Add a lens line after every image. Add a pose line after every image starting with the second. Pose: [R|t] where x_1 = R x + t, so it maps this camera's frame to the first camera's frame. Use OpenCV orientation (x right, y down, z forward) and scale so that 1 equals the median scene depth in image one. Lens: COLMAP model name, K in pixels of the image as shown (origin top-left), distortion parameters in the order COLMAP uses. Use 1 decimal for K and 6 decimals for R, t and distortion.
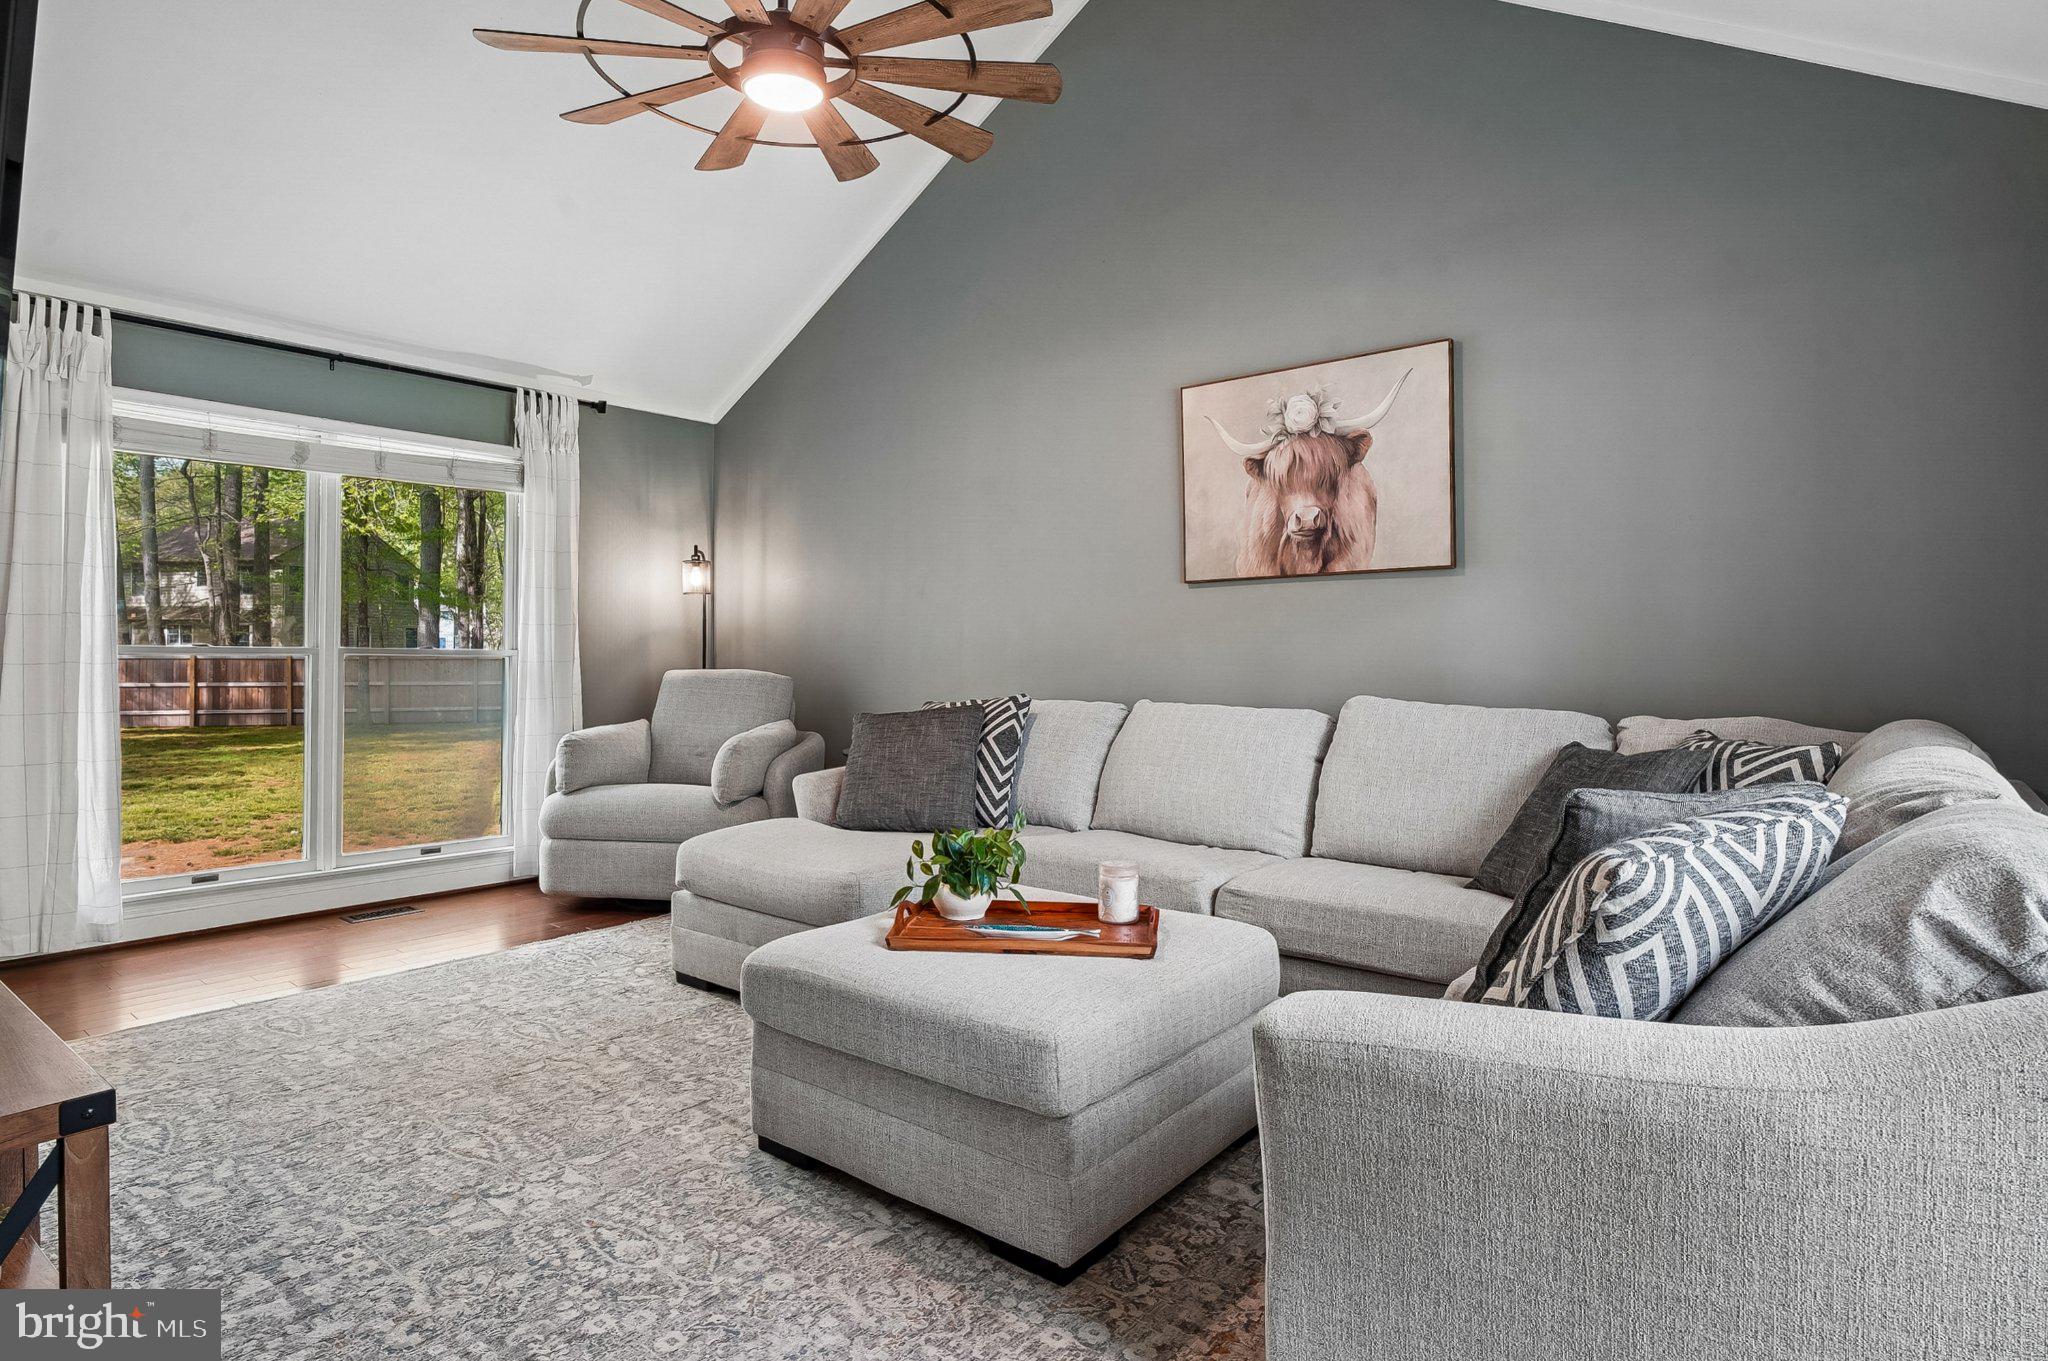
lens RADIAL K [[1083.0, 0, 1025.4], [0, 1083.0, 651.6], [0, 0, 1]] dist [-0.046012, 0.013043]
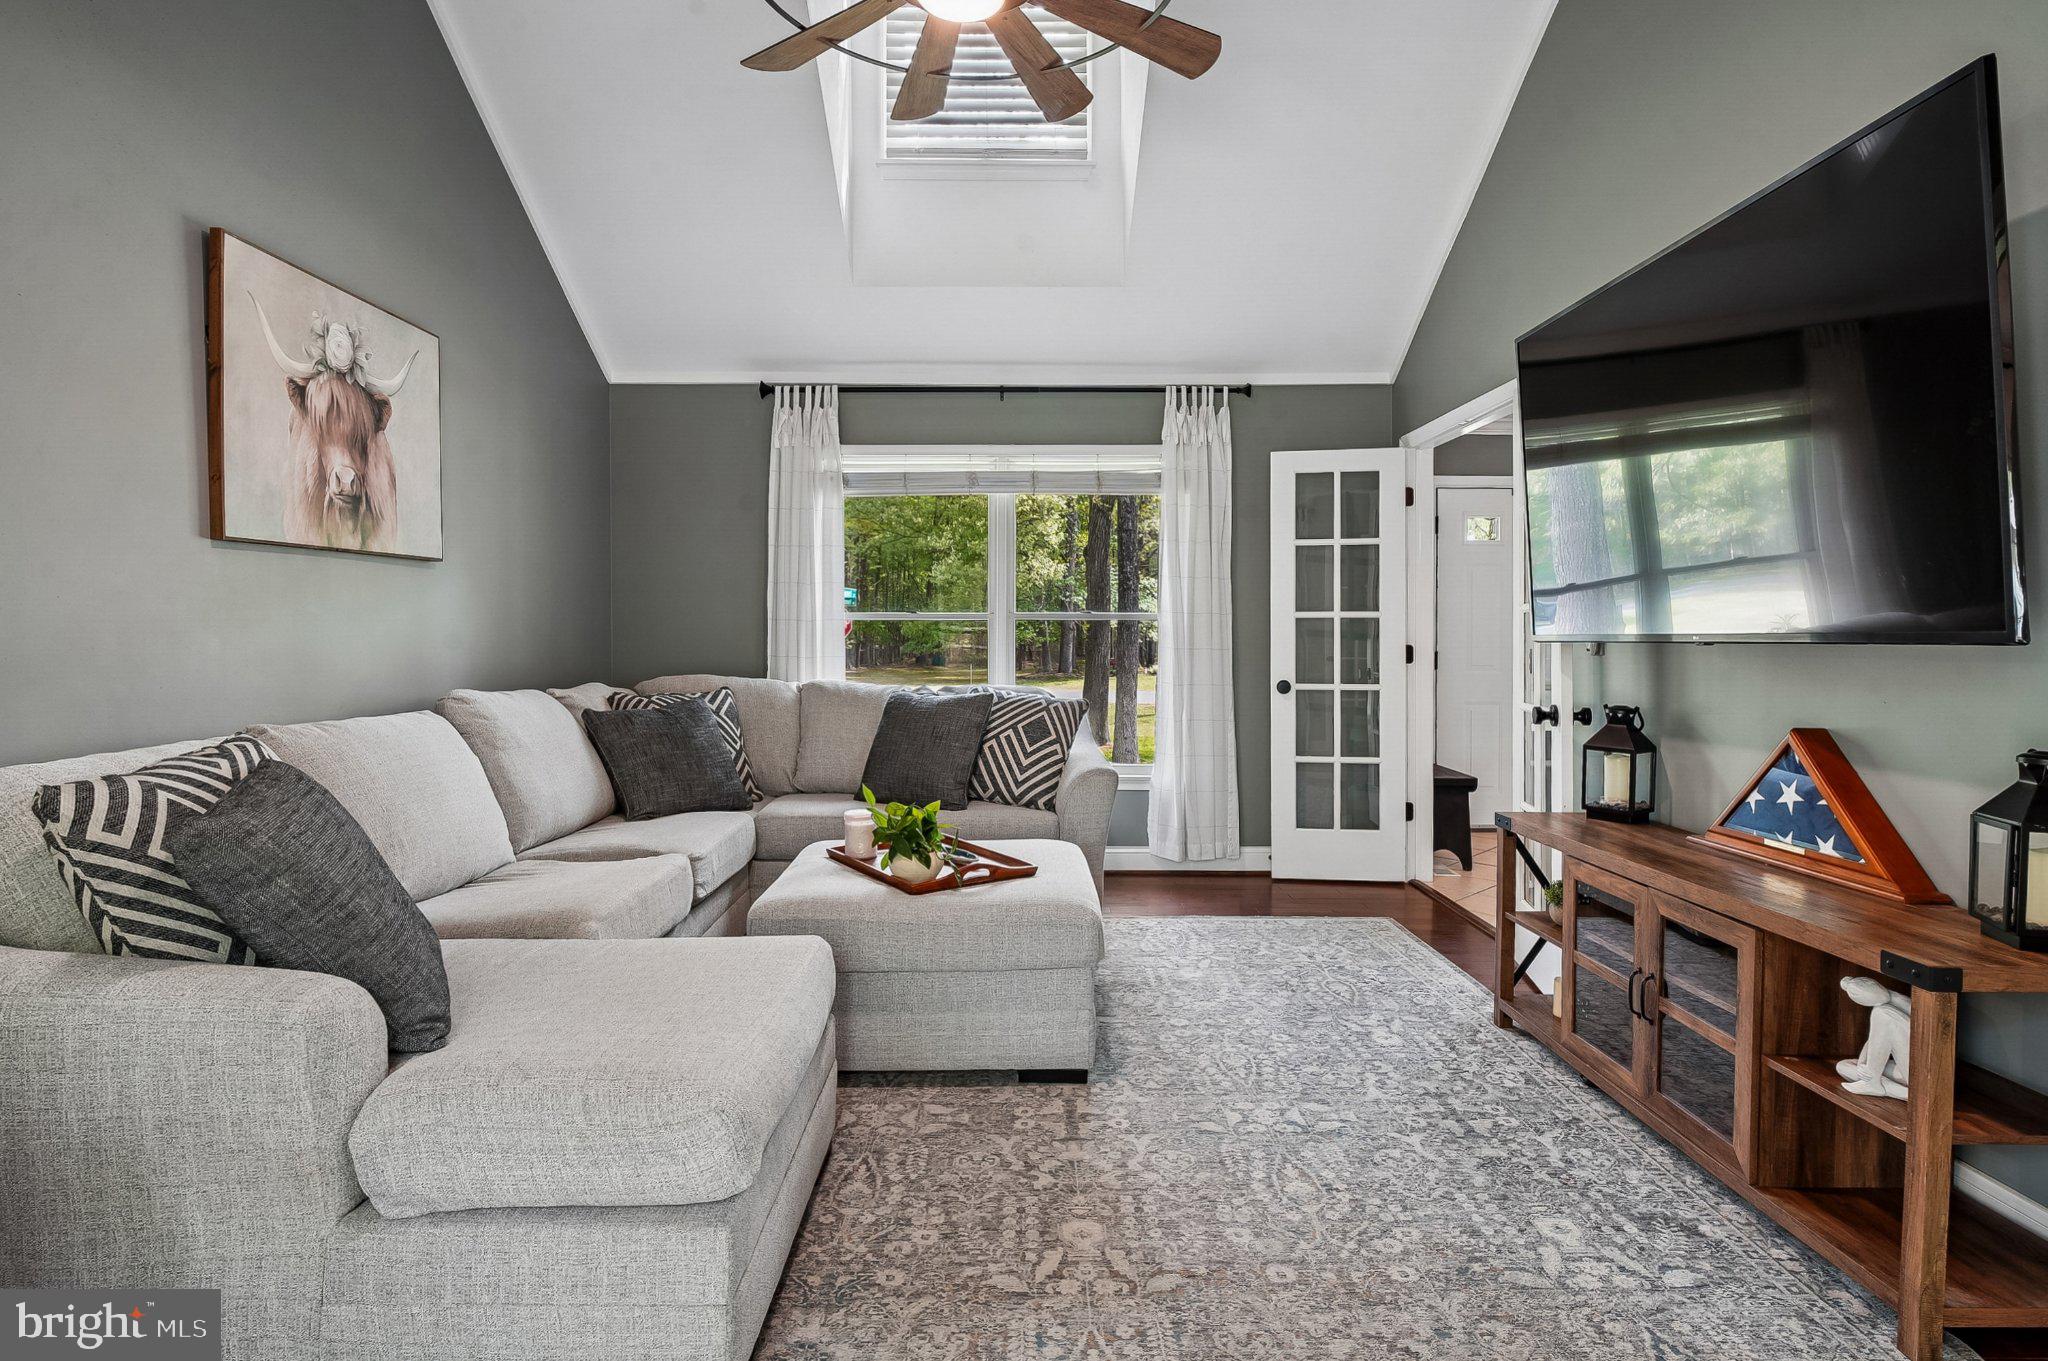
lens RADIAL K [[1083.0, 0, 1025.4], [0, 1083.0, 651.6], [0, 0, 1]] dist [-0.046012, 0.013043]
pose [[-0.624510, -0.016679, 0.780838, -0.891702], [0.000355, 0.999766, 0.021640, -0.015767], [-0.781016, 0.013792, -0.624358, 1.433861]]
